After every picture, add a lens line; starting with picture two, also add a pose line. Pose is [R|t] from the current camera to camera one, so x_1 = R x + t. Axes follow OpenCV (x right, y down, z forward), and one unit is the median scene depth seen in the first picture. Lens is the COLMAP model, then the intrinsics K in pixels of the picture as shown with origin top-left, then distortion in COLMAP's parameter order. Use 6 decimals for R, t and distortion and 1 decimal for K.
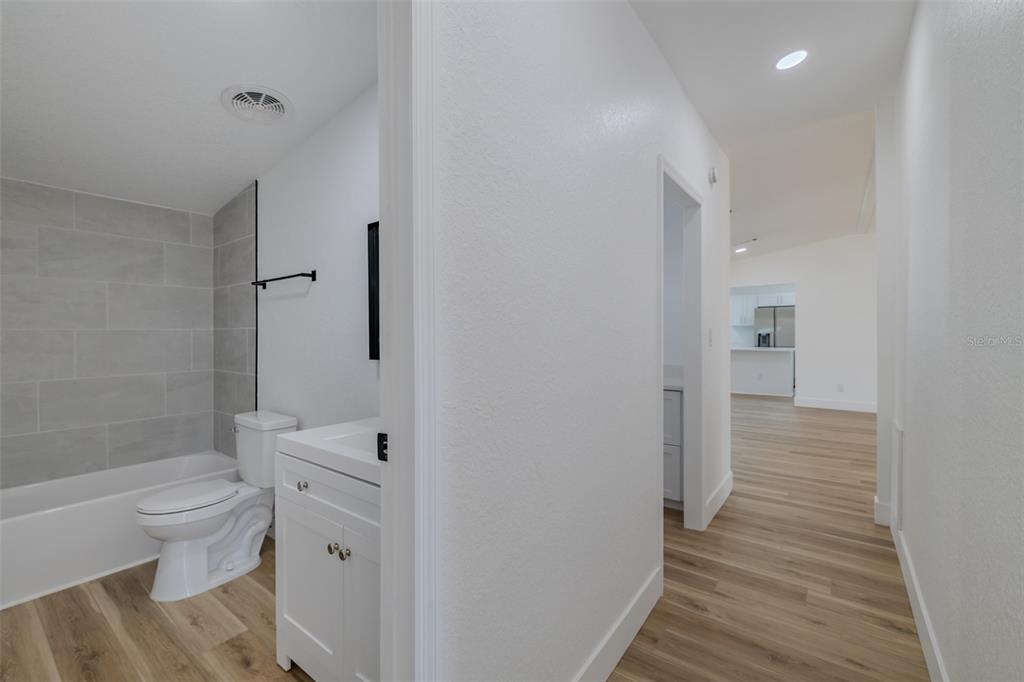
lens RADIAL K [[431.7, 0, 510.7], [0, 431.7, 336.5], [0, 0, 1]] dist [0.000848, -0.003329]
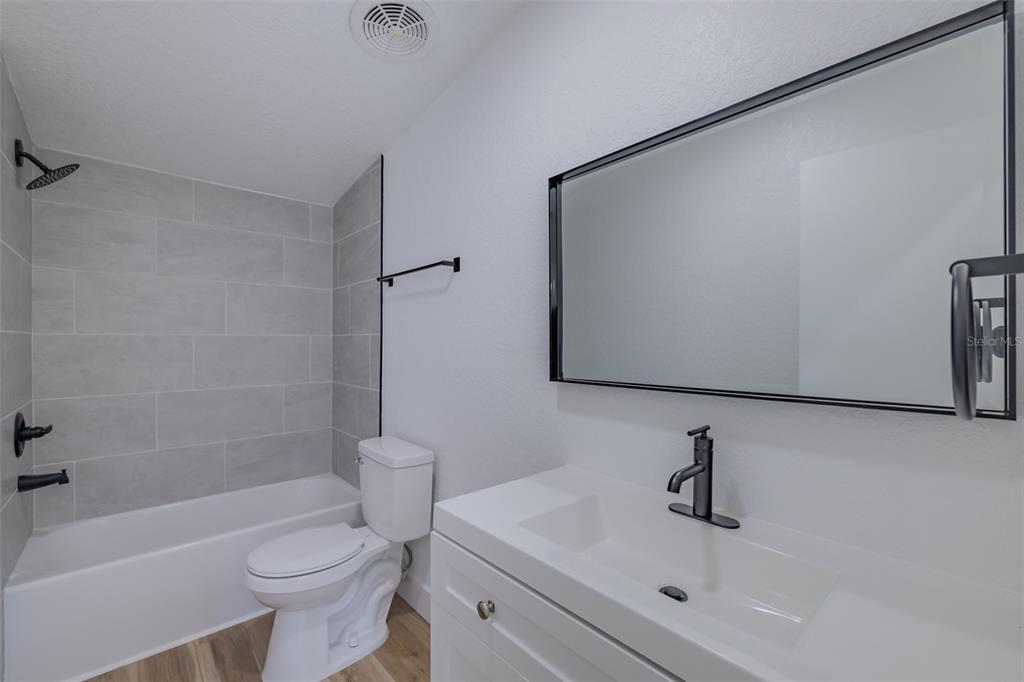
lens RADIAL K [[431.5, 0, 512.2], [0, 431.5, 344.7], [0, 0, 1]] dist [0.000483, 0.000180]
pose [[0.980846, 0.007107, -0.194655, -0.215755], [-0.006984, 0.999975, 0.001314, -0.002576], [0.194660, 0.000070, 0.980871, 0.283523]]
